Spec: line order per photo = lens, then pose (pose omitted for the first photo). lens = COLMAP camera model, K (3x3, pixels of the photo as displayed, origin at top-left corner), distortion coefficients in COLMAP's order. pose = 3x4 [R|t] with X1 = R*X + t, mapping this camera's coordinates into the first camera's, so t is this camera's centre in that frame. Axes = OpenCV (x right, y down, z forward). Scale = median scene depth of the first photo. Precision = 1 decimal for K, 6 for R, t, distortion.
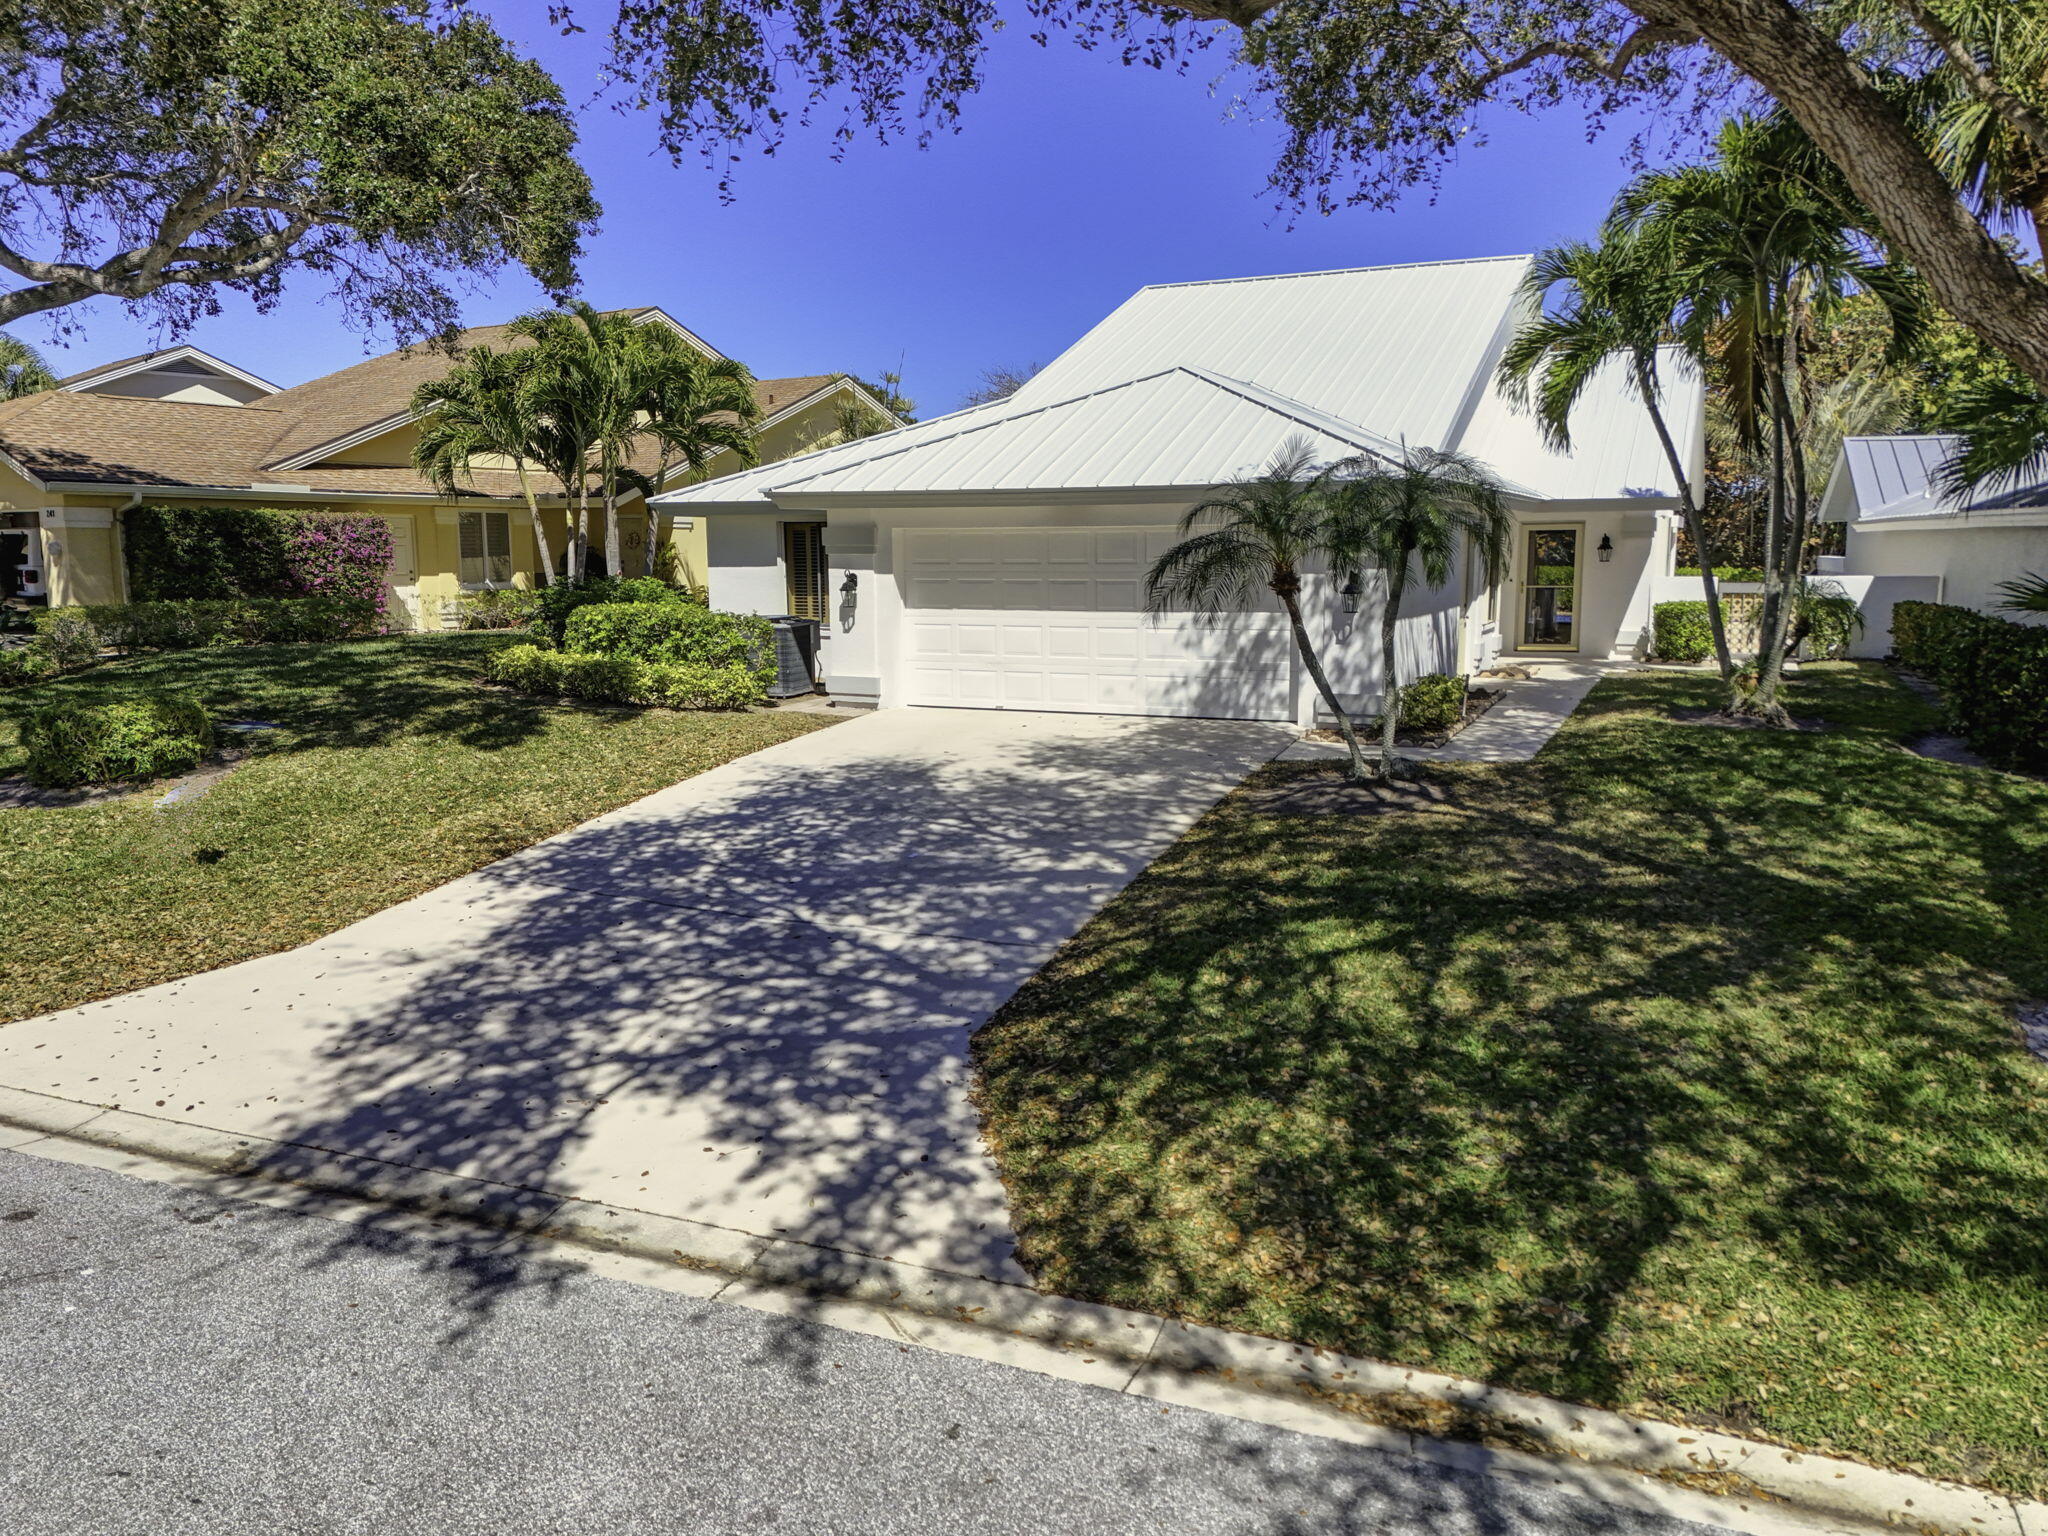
lens RADIAL K [[1542.9, 0, 1029.7], [0, 1542.9, 756.5], [0, 0, 1]] dist [0.042522, 0.005634]
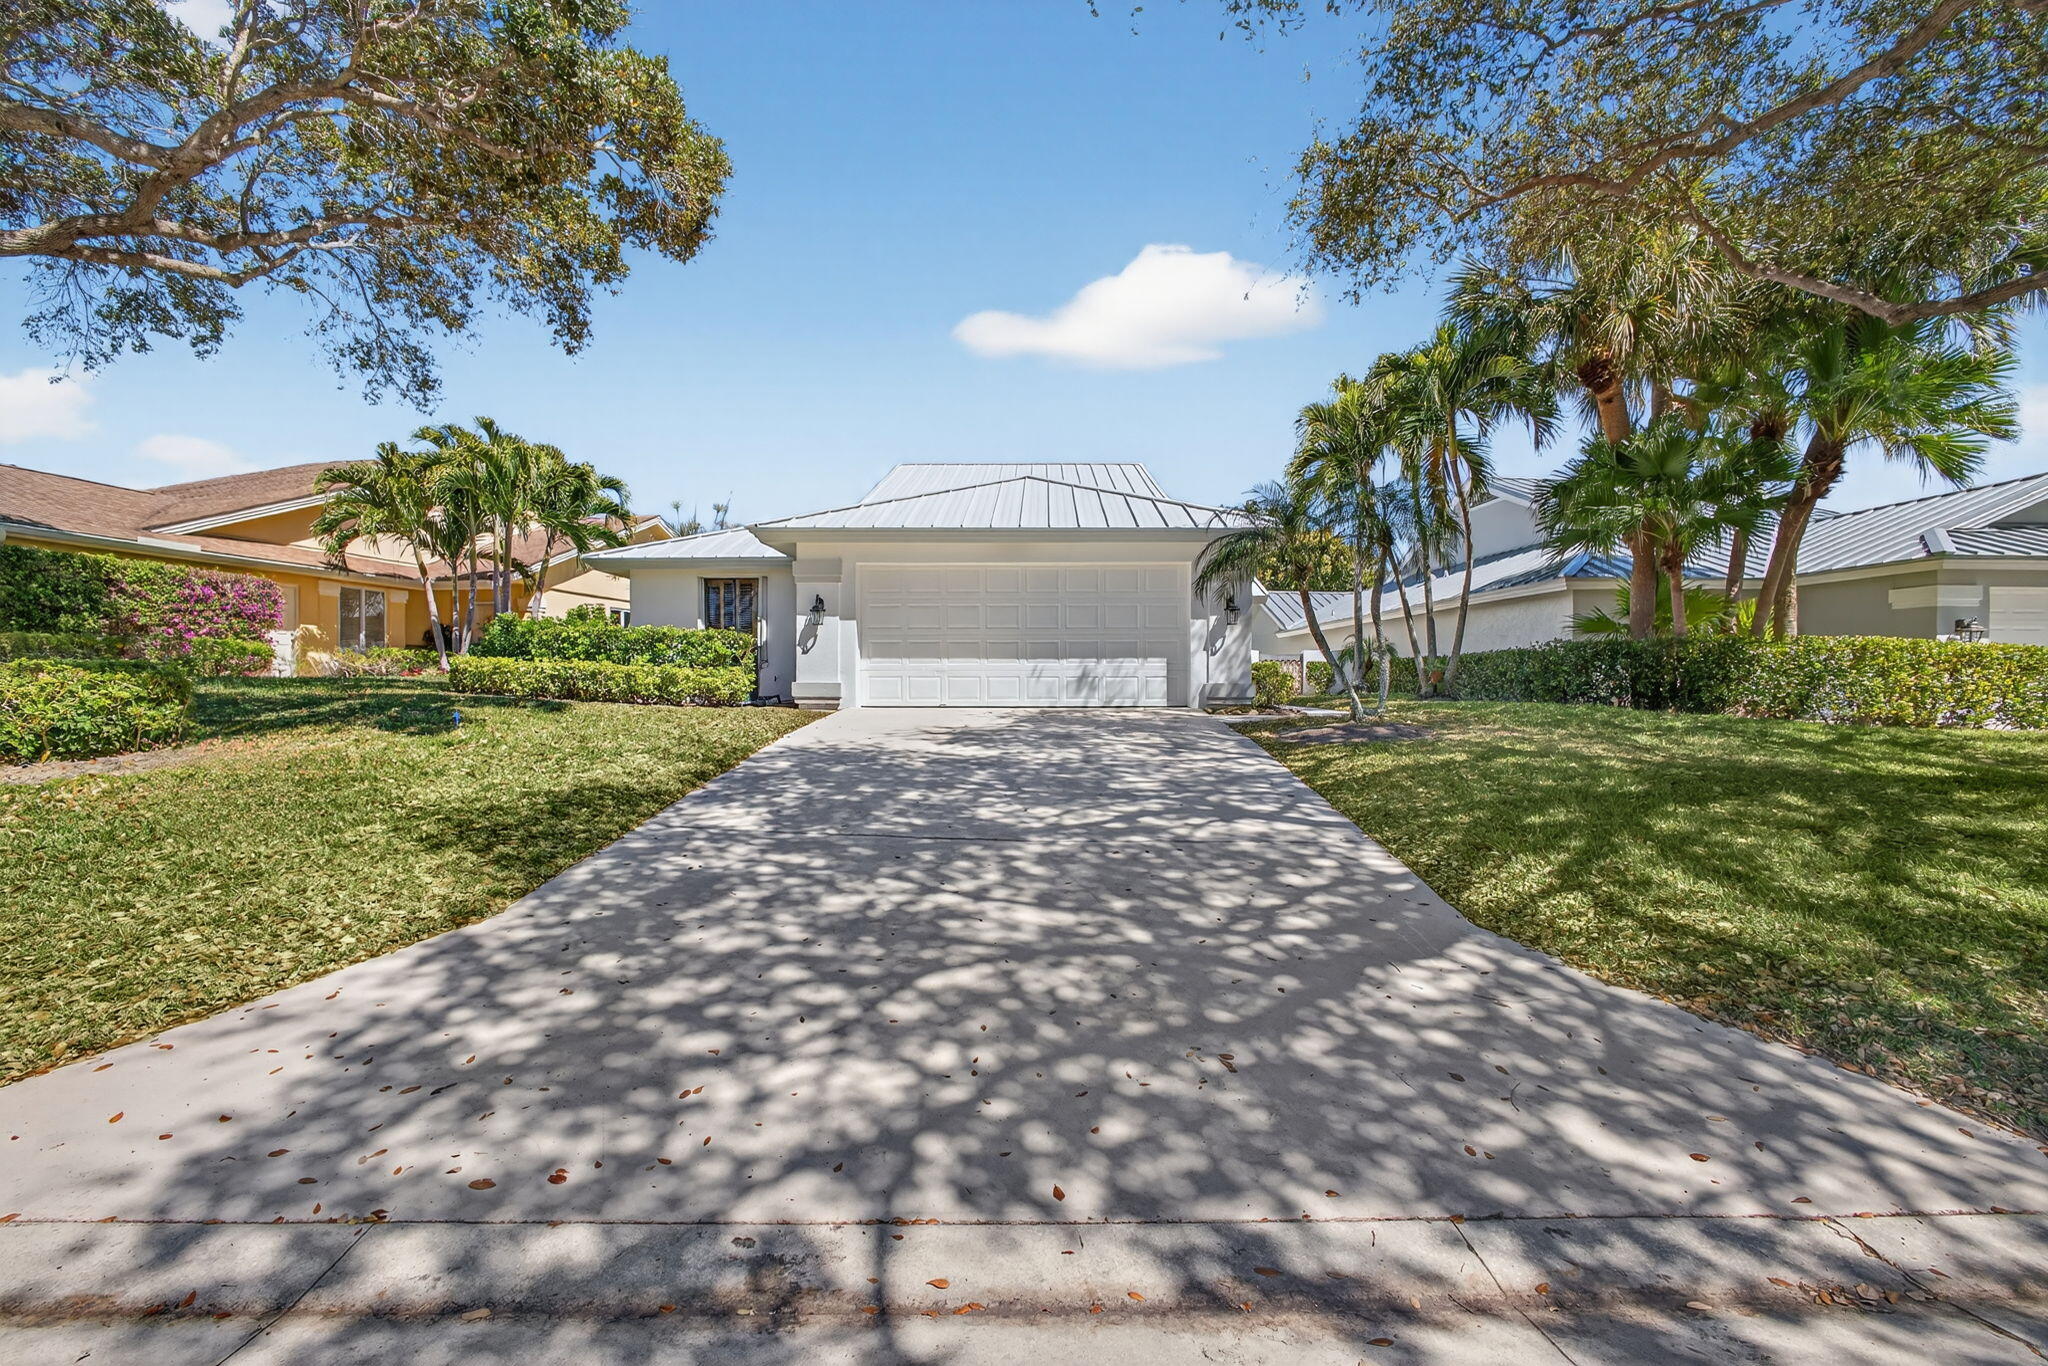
lens RADIAL K [[870.9, 0, 1027.6], [0, 870.9, 694.9], [0, 0, 1]] dist [-0.008023, 0.001881]
pose [[0.914813, 0.003289, 0.403864, -0.183136], [0.049093, 0.991646, -0.119279, 0.036205], [-0.400883, 0.128945, 0.907009, 0.233314]]
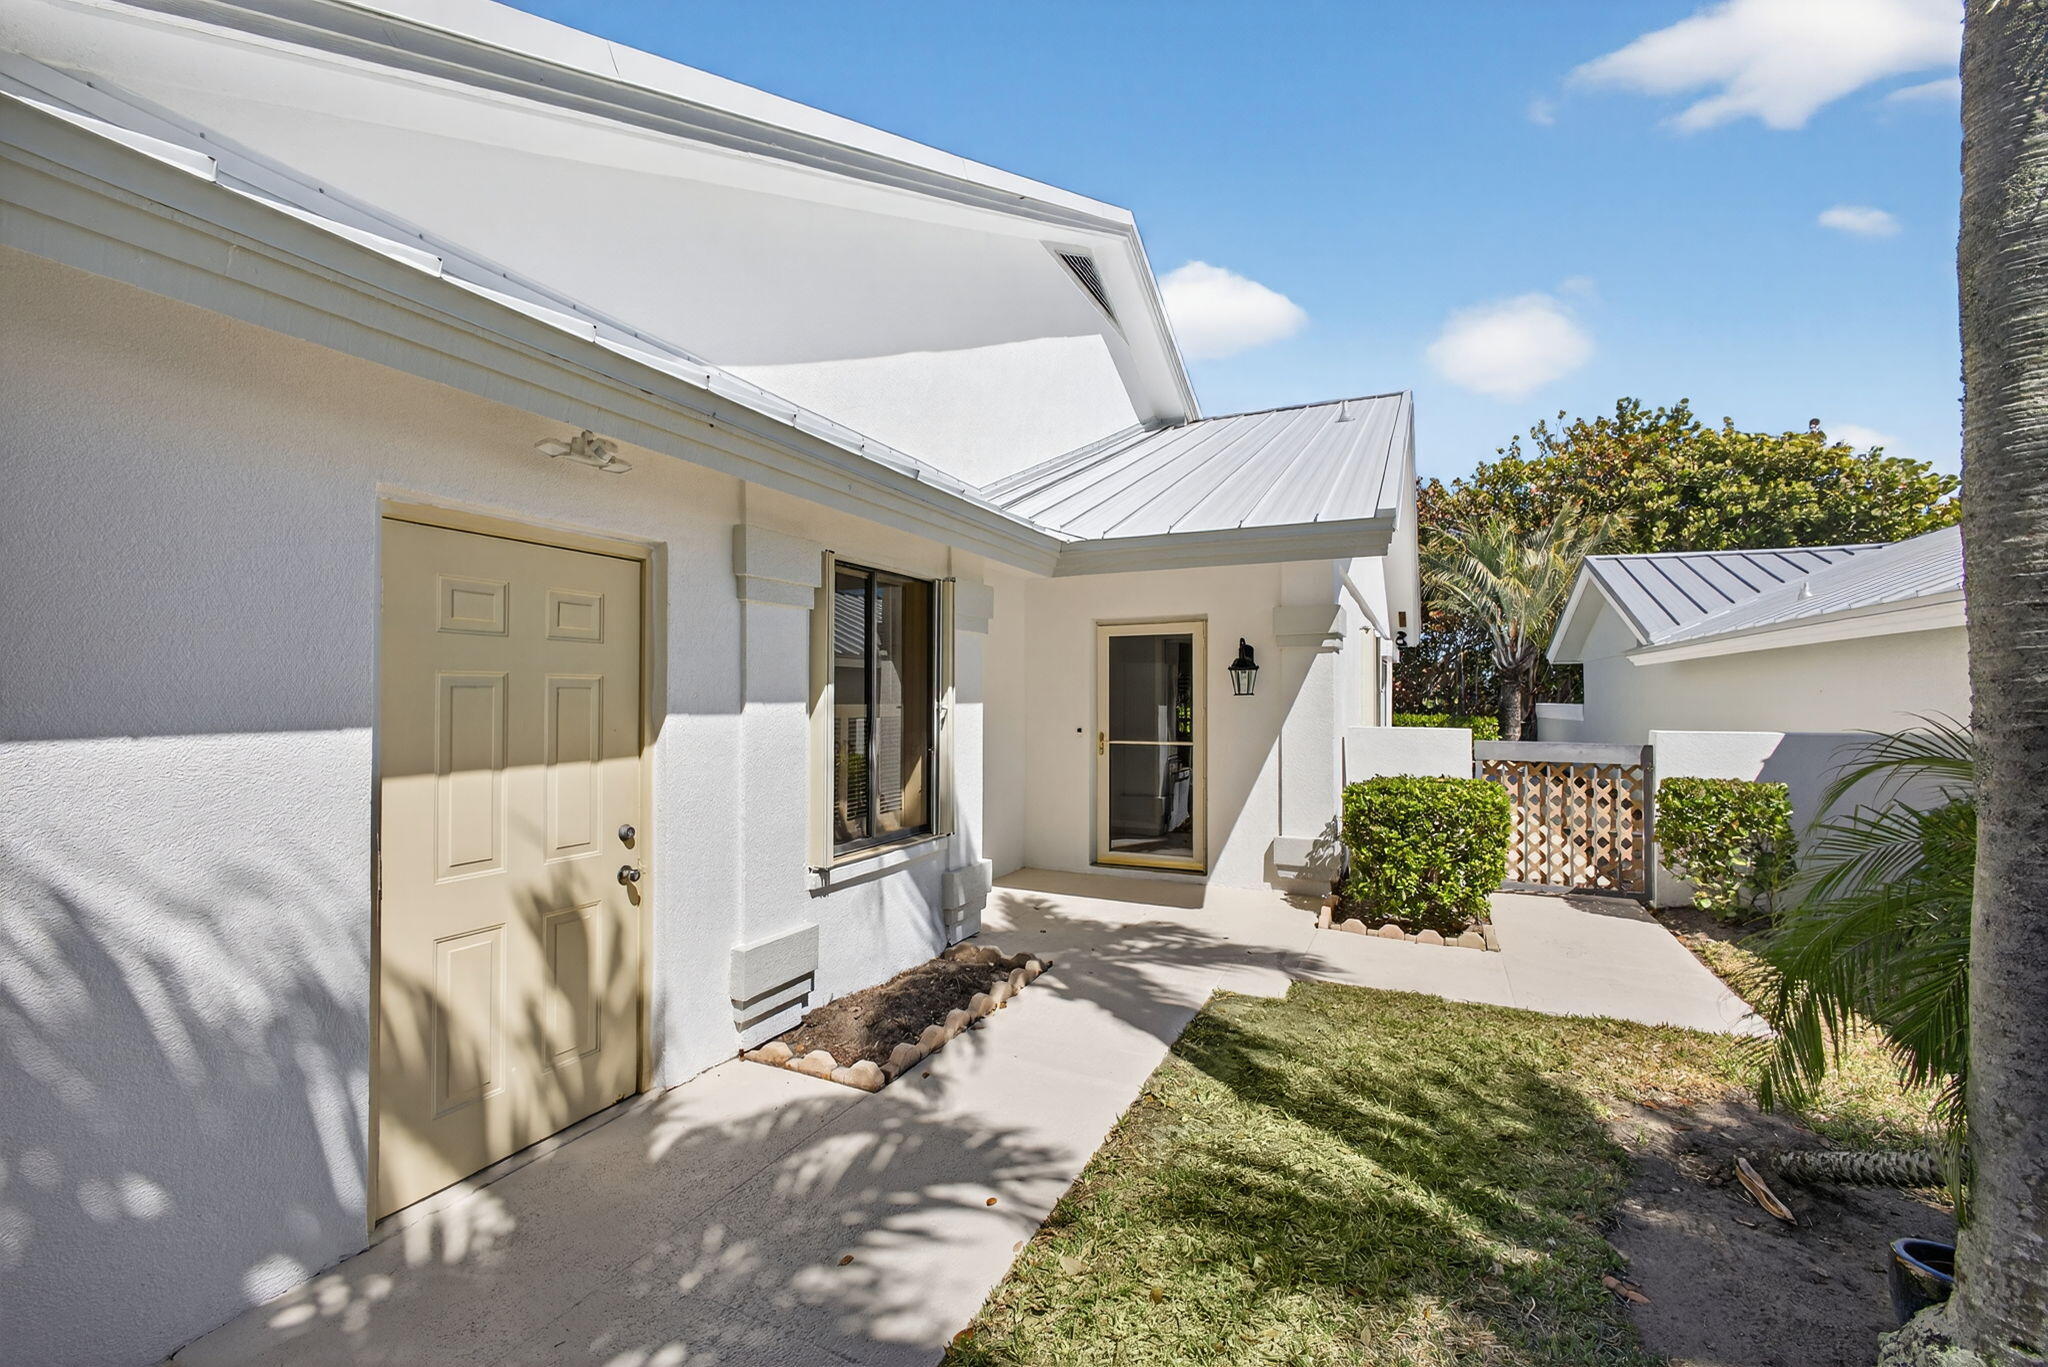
lens RADIAL K [[870.9, 0, 1008.5], [0, 870.9, 687.1], [0, 0, 1]] dist [-0.008023, 0.001881]
pose [[0.999541, 0.005091, -0.029869, 0.308105], [-0.009497, 0.988744, -0.149317, -0.086986], [0.028773, 0.149532, 0.988338, 0.734230]]
